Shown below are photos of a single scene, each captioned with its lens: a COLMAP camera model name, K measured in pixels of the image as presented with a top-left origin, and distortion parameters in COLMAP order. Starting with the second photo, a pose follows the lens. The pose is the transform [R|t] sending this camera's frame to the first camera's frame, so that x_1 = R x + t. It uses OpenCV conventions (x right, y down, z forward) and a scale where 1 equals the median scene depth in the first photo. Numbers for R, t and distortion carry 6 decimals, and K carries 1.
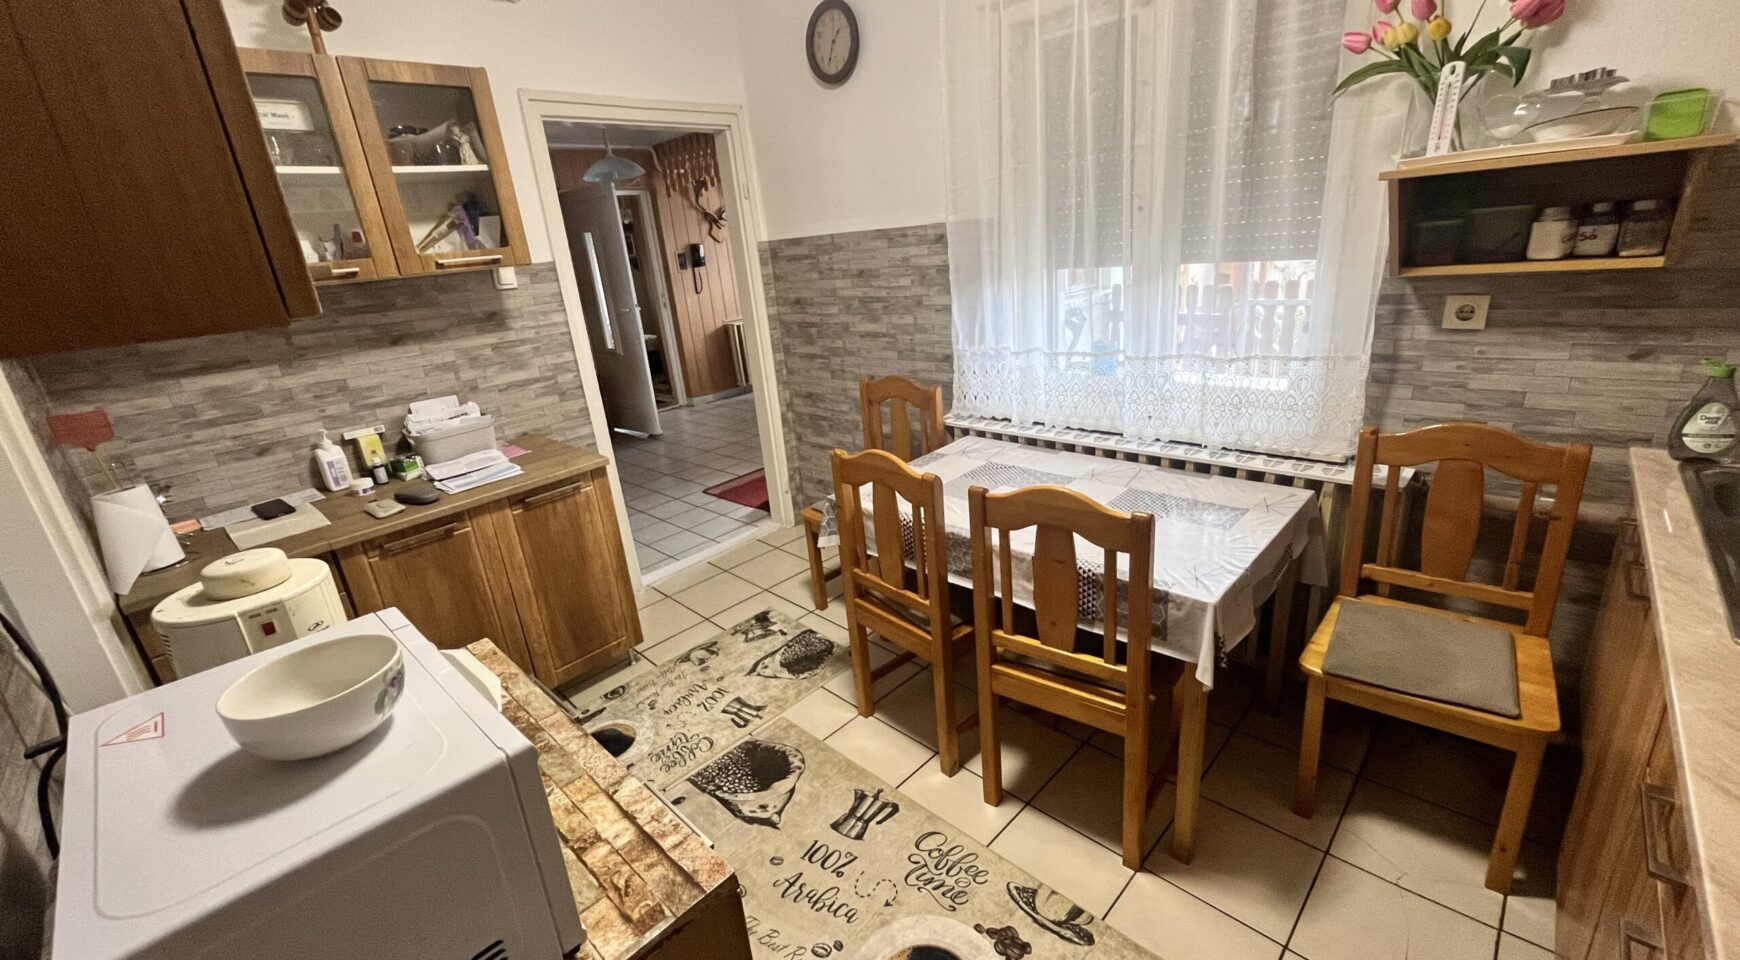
lens RADIAL K [[697.8, 0, 874.3], [0, 697.8, 470.2], [0, 0, 1]] dist [-0.008487, -0.000155]
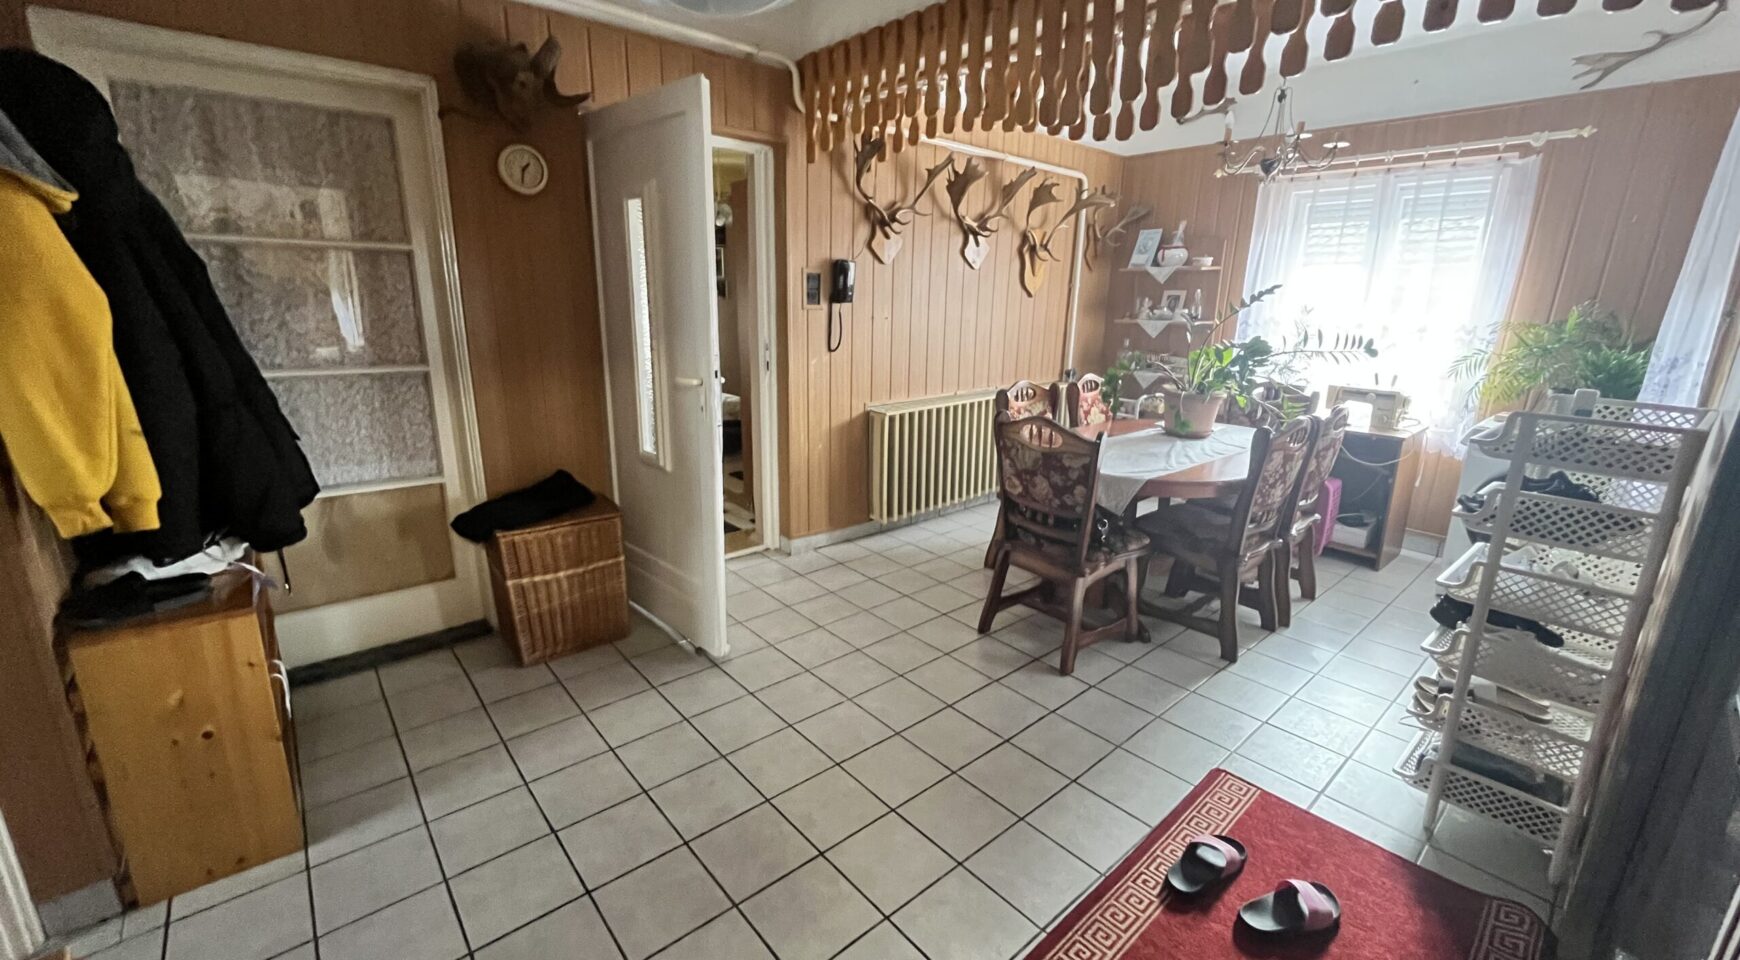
lens RADIAL K [[697.8, 0, 870.1], [0, 697.8, 482.6], [0, 0, 1]] dist [-0.008487, -0.000155]
pose [[0.986598, 0.140695, -0.082644, -0.165708], [-0.144464, 0.988639, -0.041517, -0.136760], [0.075863, 0.052899, 0.995714, 0.476752]]
